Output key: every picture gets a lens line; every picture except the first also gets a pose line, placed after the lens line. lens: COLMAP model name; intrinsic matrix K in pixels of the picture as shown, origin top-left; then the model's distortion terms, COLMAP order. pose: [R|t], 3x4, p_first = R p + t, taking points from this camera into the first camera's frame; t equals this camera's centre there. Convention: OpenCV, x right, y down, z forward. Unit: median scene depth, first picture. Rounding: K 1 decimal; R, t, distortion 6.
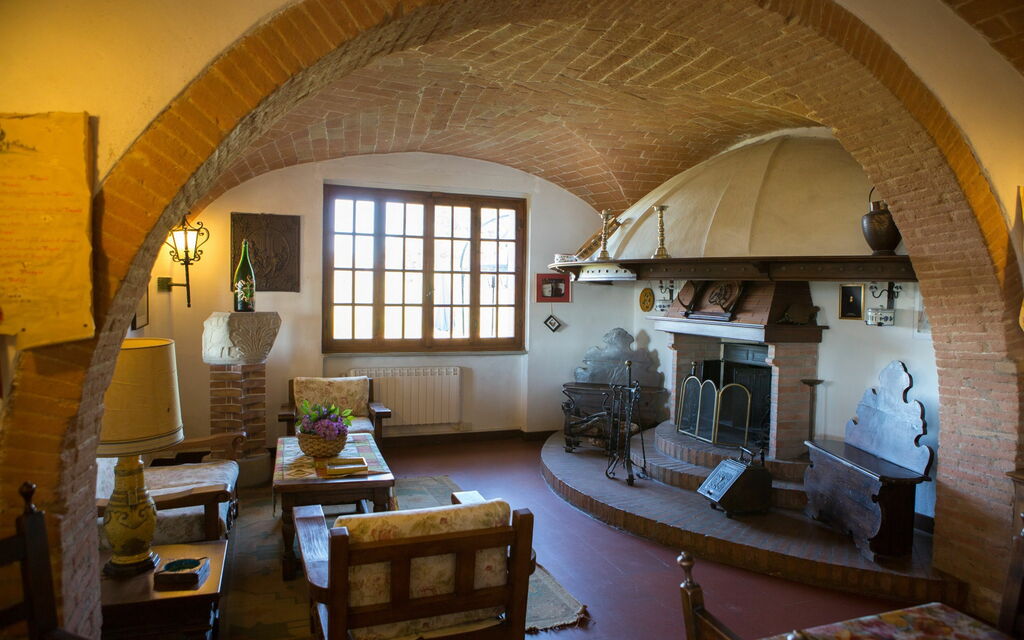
lens RADIAL K [[636.1, 0, 512.0], [0, 636.1, 320.0], [0, 0, 1]] dist [0.000048, 0.000587]
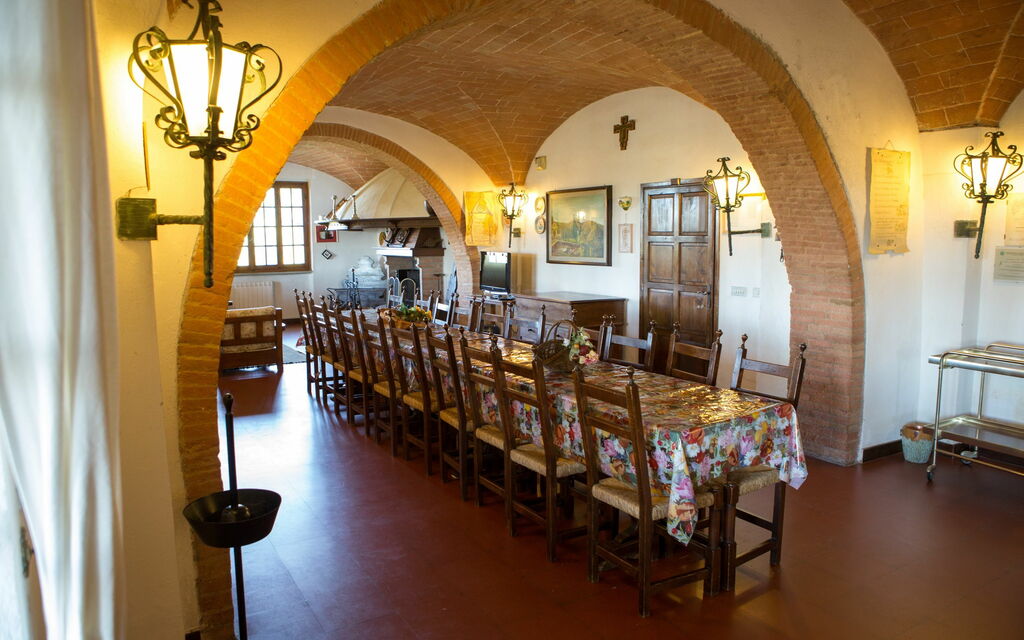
lens RADIAL K [[777.0, 0, 512.0], [0, 777.0, 320.0], [0, 0, 1]] dist [-0.003730, -0.000064]
pose [[0.986771, -0.050316, 0.154115, 0.264061], [0.040663, 0.997046, 0.065159, 0.076974], [-0.156938, -0.058030, 0.985902, -1.374369]]
